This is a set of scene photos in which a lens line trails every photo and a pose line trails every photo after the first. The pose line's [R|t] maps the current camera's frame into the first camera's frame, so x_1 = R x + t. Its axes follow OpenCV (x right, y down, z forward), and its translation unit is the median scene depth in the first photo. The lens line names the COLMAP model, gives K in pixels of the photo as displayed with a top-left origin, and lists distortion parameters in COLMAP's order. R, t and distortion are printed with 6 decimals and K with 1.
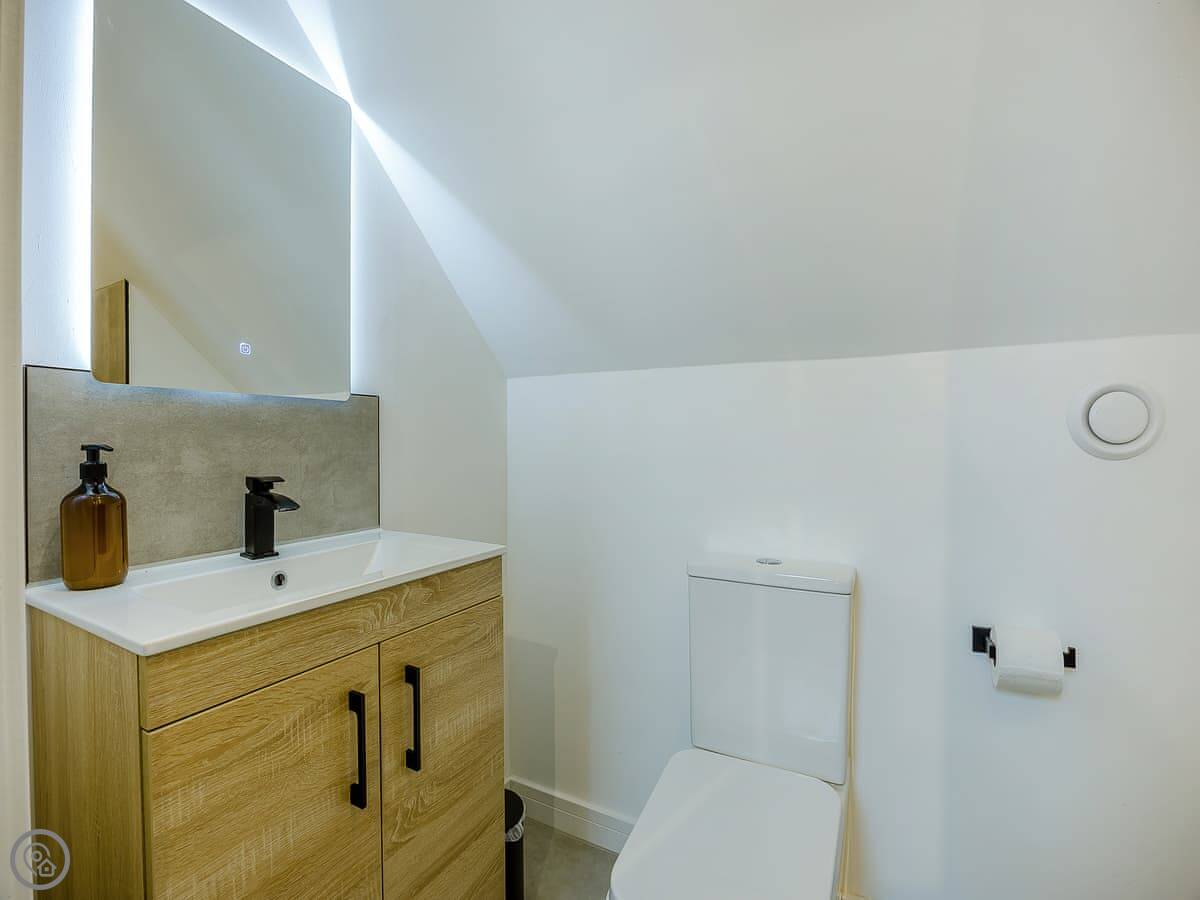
lens RADIAL K [[531.5, 0, 610.5], [0, 531.5, 445.0], [0, 0, 1]] dist [-0.003235, -0.000392]
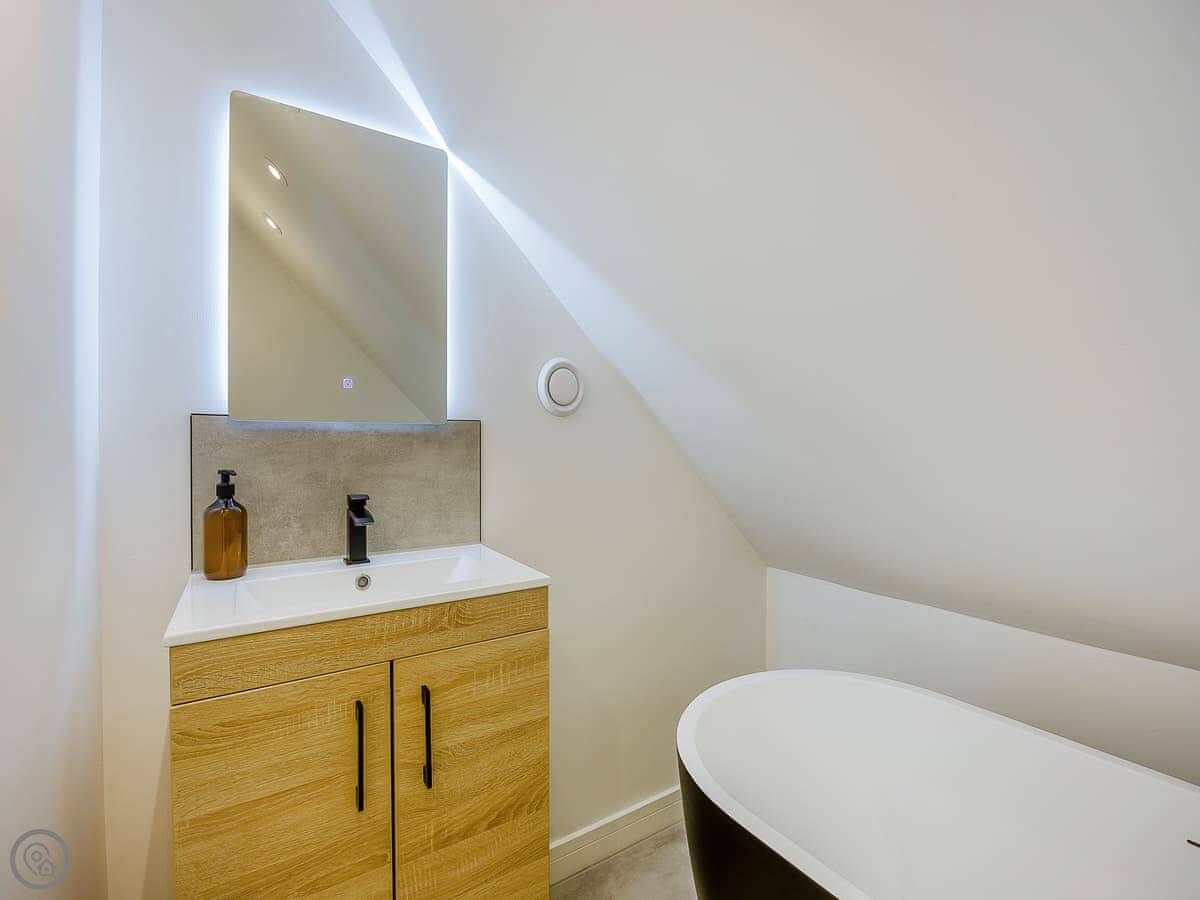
lens RADIAL K [[531.5, 0, 610.5], [0, 531.5, 445.0], [0, 0, 1]] dist [-0.003235, -0.000392]
pose [[0.881118, 0.006094, -0.472857, 0.454124], [-0.007777, 0.999968, -0.001603, -0.062720], [0.472832, 0.005090, 0.881138, 0.262868]]
